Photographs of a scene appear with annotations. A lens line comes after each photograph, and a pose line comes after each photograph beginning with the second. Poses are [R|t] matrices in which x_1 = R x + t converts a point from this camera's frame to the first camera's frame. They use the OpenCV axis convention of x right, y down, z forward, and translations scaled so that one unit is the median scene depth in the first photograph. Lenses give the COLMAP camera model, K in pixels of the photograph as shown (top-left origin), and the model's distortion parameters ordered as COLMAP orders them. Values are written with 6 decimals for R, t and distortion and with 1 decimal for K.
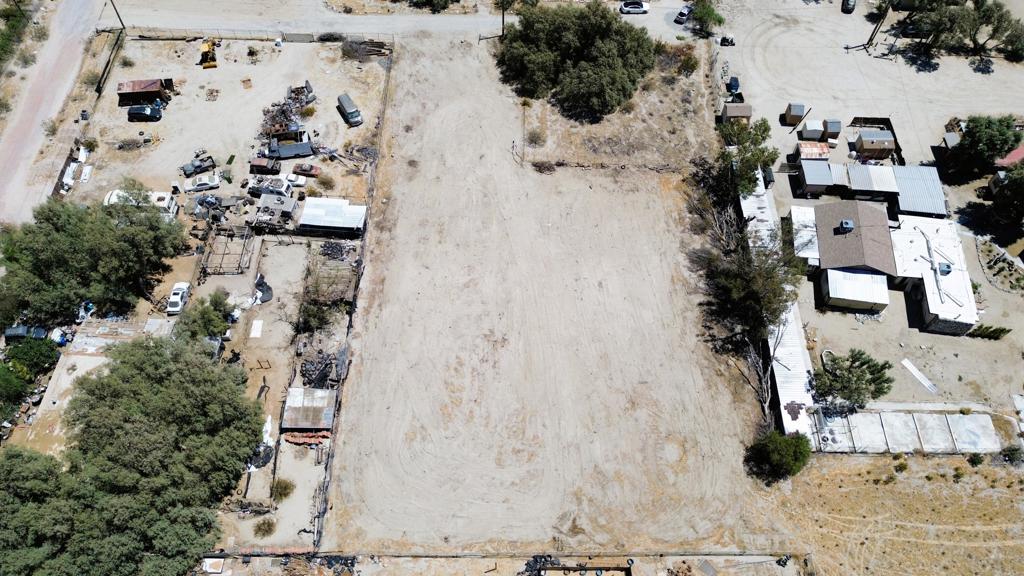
lens RADIAL K [[717.7, 0, 511.7], [0, 717.7, 290.8], [0, 0, 1]] dist [0.066830, -0.068415]
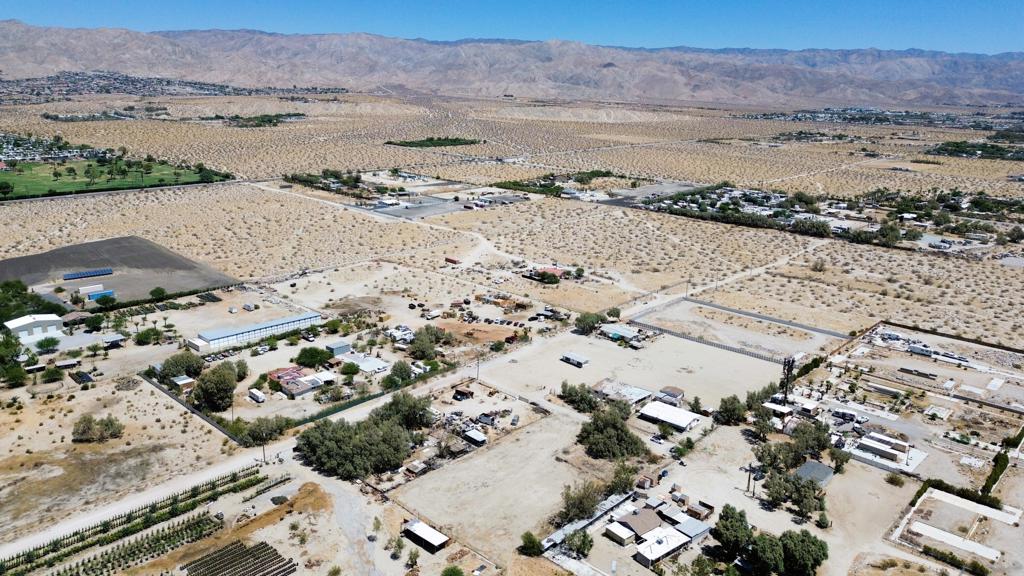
lens RADIAL K [[717.7, 0, 510.5], [0, 717.7, 278.1], [0, 0, 1]] dist [0.066830, -0.068415]
pose [[0.728960, 0.167605, -0.663721, 1.467864], [-0.586410, 0.653119, -0.479123, 0.693161], [0.353185, 0.738474, 0.574383, -0.869739]]
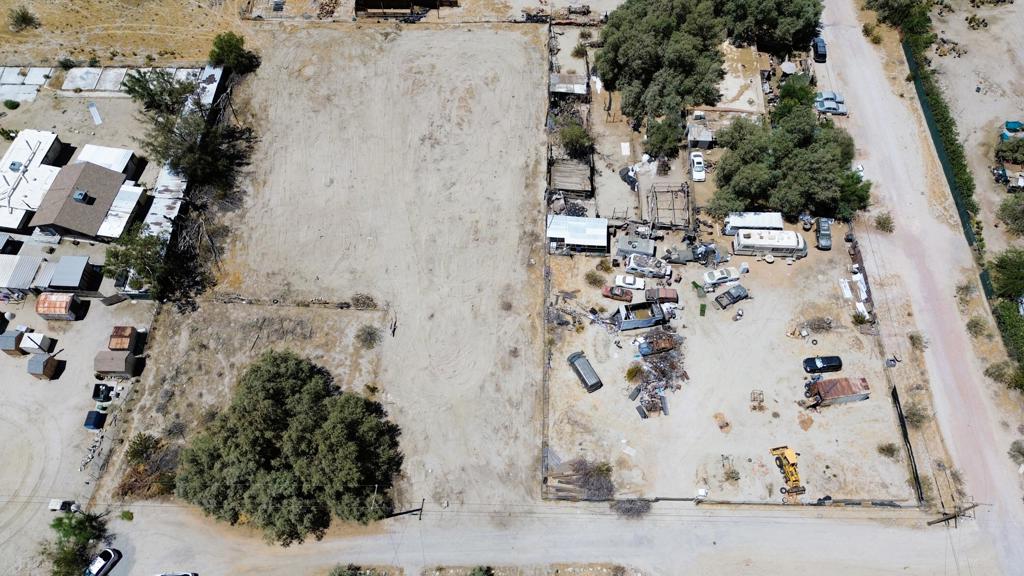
lens RADIAL K [[717.7, 0, 513.4], [0, 717.7, 291.9], [0, 0, 1]] dist [0.066830, -0.068415]
pose [[-0.999613, -0.025918, -0.010067, -0.146391], [0.004010, -0.492662, 0.870212, -1.034052], [-0.027514, 0.869835, 0.492575, 0.572427]]
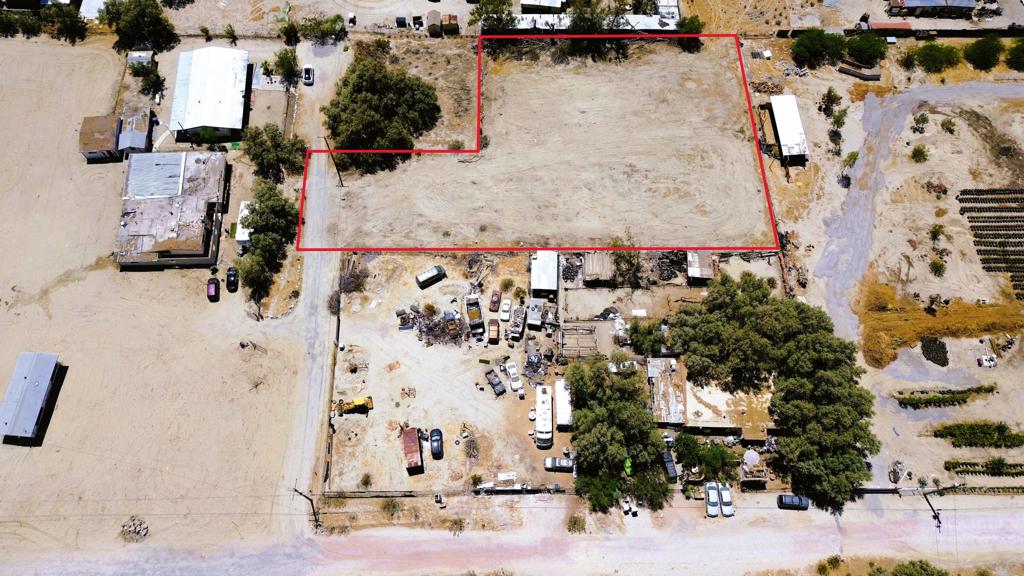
lens RADIAL K [[717.7, 0, 512.0], [0, 717.7, 291.8], [0, 0, 1]] dist [0.066830, -0.068415]
pose [[-0.026649, -0.921065, 0.388497, -0.789588], [0.841394, 0.189179, 0.506228, -0.810185], [-0.539764, 0.340370, 0.769937, 0.036172]]
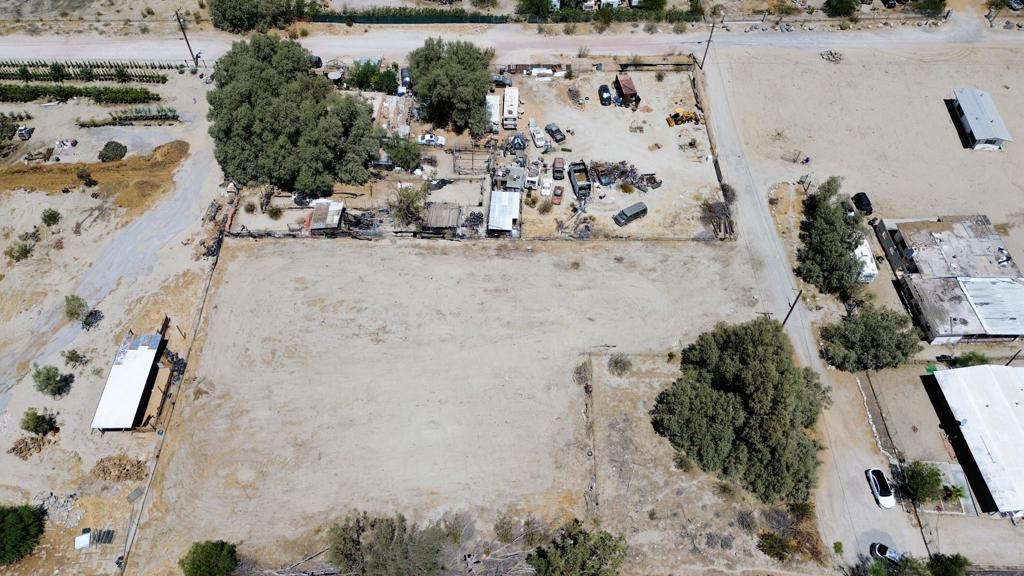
lens RADIAL K [[717.7, 0, 512.7], [0, 717.7, 290.2], [0, 0, 1]] dist [0.066830, -0.068415]
pose [[0.010399, 0.783694, -0.621060, 0.579172], [-0.858790, 0.325155, 0.395922, -0.537599], [0.512223, 0.529242, 0.676410, 0.283148]]
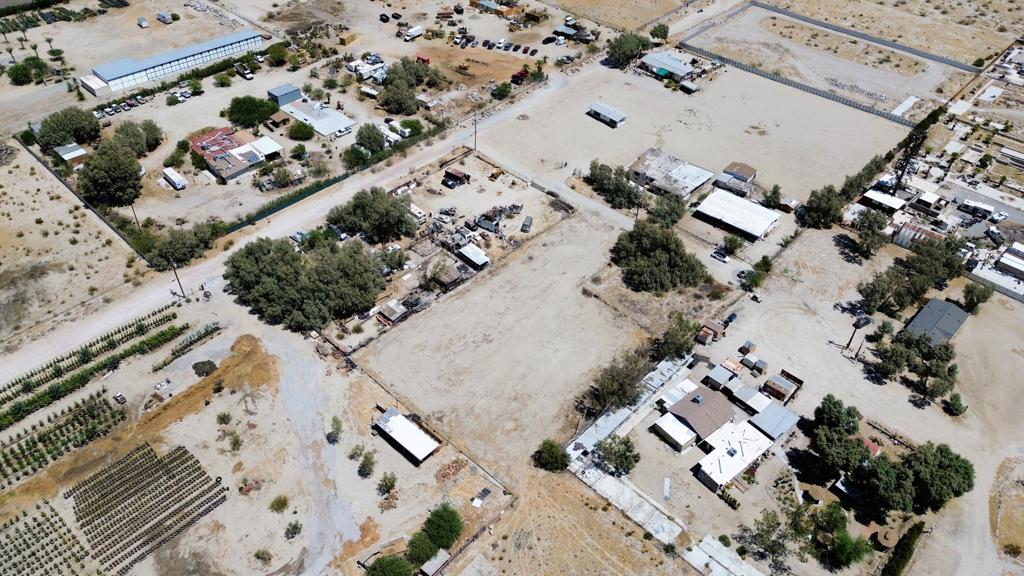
lens RADIAL K [[717.7, 0, 511.3], [0, 717.7, 290.1], [0, 0, 1]] dist [0.066830, -0.068415]
pose [[0.727669, 0.451853, -0.516068, 0.841992], [-0.587764, 0.798595, -0.129536, 0.157071], [0.353598, 0.397586, 0.846696, -0.534536]]
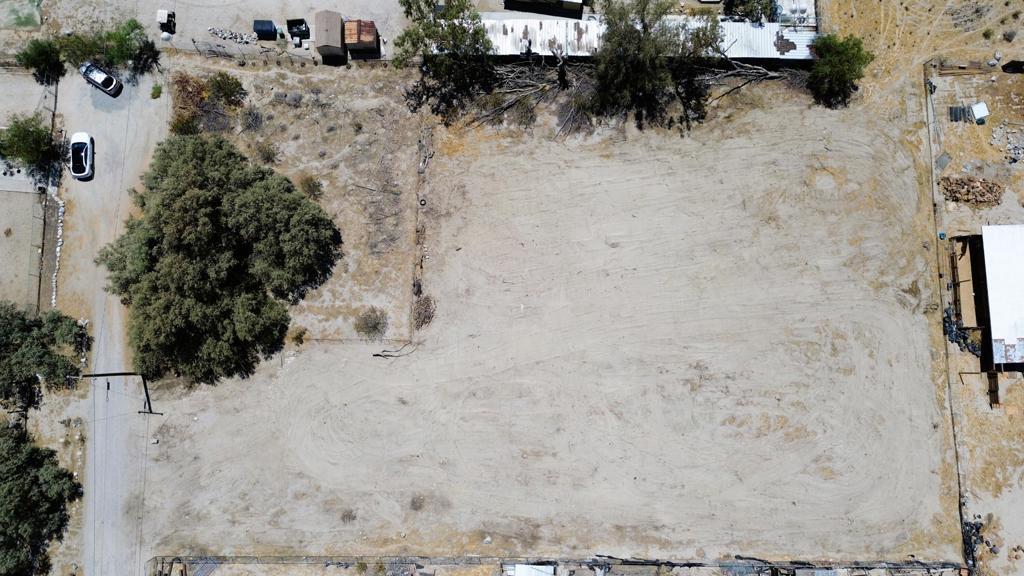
lens RADIAL K [[717.7, 0, 513.3], [0, 717.7, 286.0], [0, 0, 1]] dist [0.066830, -0.068415]
pose [[-0.003535, -0.995523, 0.094456, 0.003667], [0.844165, 0.047665, 0.533961, -0.512037], [-0.536073, 0.081624, 0.840217, 0.381870]]
